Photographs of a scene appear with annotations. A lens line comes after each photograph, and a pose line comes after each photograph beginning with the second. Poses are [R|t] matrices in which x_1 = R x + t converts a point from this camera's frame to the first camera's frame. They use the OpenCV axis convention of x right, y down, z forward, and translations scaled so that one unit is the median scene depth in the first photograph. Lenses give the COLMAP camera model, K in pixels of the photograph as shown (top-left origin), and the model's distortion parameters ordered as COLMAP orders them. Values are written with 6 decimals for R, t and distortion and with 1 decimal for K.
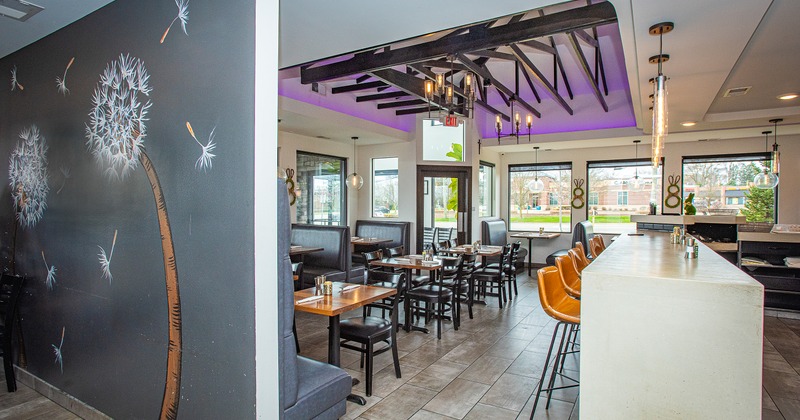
lens RADIAL K [[426.9, 0, 409.6], [0, 426.9, 197.2], [0, 0, 1]] dist [-0.056478, 0.023657]
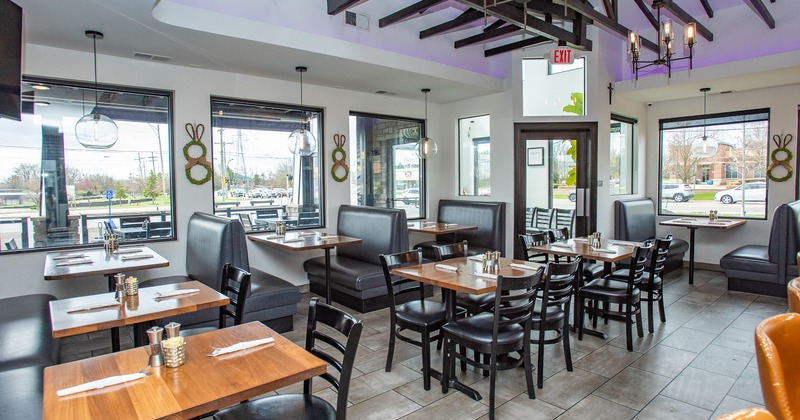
lens RADIAL K [[426.9, 0, 409.6], [0, 426.9, 197.2], [0, 0, 1]] dist [-0.056478, 0.023657]
pose [[0.946011, -0.001514, -0.324130, 0.078468], [0.019072, 0.998517, 0.050998, 0.008883], [0.323572, -0.054426, 0.944637, 0.247072]]
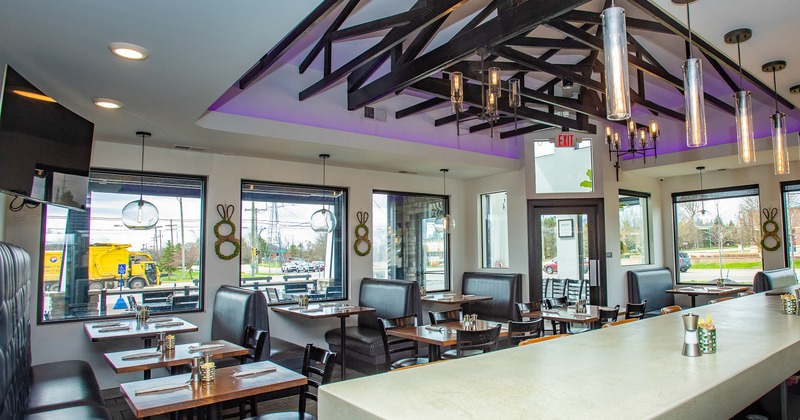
lens RADIAL K [[492.4, 0, 497.7], [0, 492.4, 211.6], [0, 0, 1]] dist [-0.041652, 0.002743]
pose [[0.960031, -0.044550, -0.276327, 0.202147], [0.027563, 0.997501, -0.065056, 0.002635], [0.278535, 0.054840, 0.958859, 0.121264]]
